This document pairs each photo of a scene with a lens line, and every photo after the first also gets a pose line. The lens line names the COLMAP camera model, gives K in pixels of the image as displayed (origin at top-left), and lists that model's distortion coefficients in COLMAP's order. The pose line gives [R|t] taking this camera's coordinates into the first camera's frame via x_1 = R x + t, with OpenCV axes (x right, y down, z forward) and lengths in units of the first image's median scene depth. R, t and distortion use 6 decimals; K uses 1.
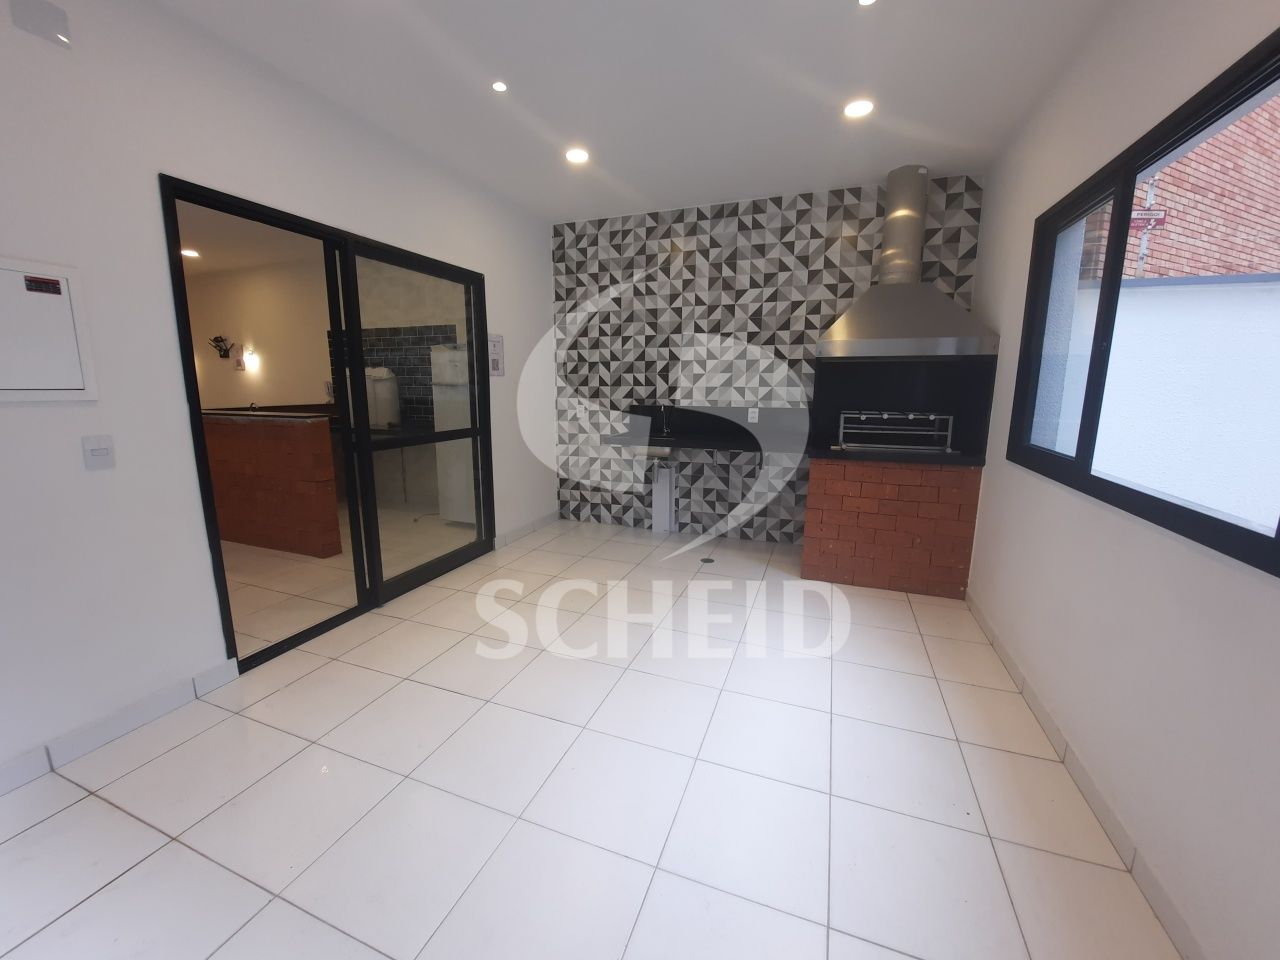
lens RADIAL K [[506.1, 0, 632.4], [0, 506.1, 478.3], [0, 0, 1]] dist [-0.012956, -0.003325]
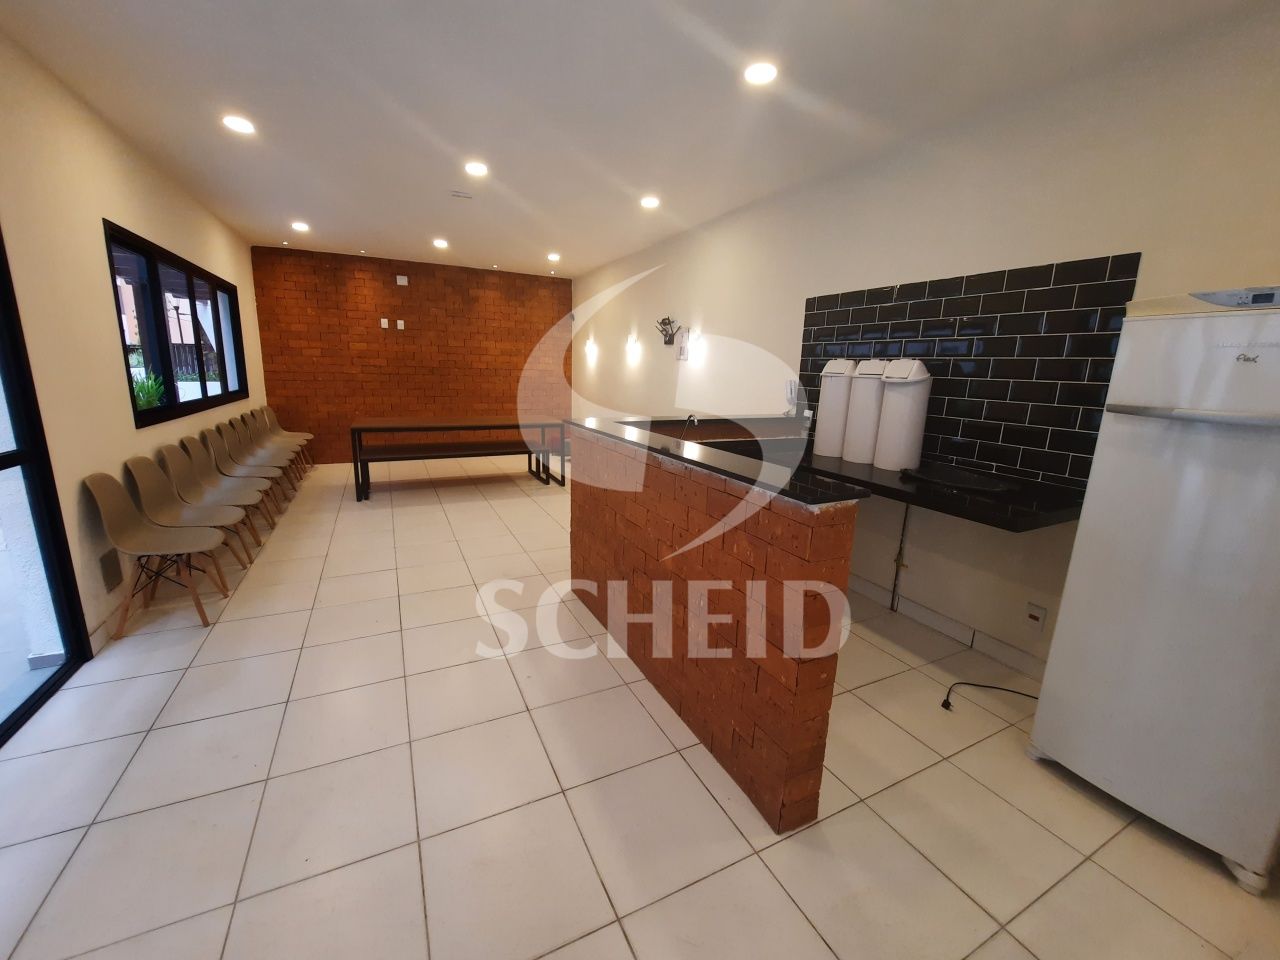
lens RADIAL K [[506.1, 0, 632.4], [0, 506.1, 478.3], [0, 0, 1]] dist [-0.012956, -0.003325]
pose [[0.734395, 0.158752, -0.659895, -0.290240], [-0.142039, 0.986680, 0.079293, -0.085362], [0.663693, 0.035499, 0.747162, 0.365411]]
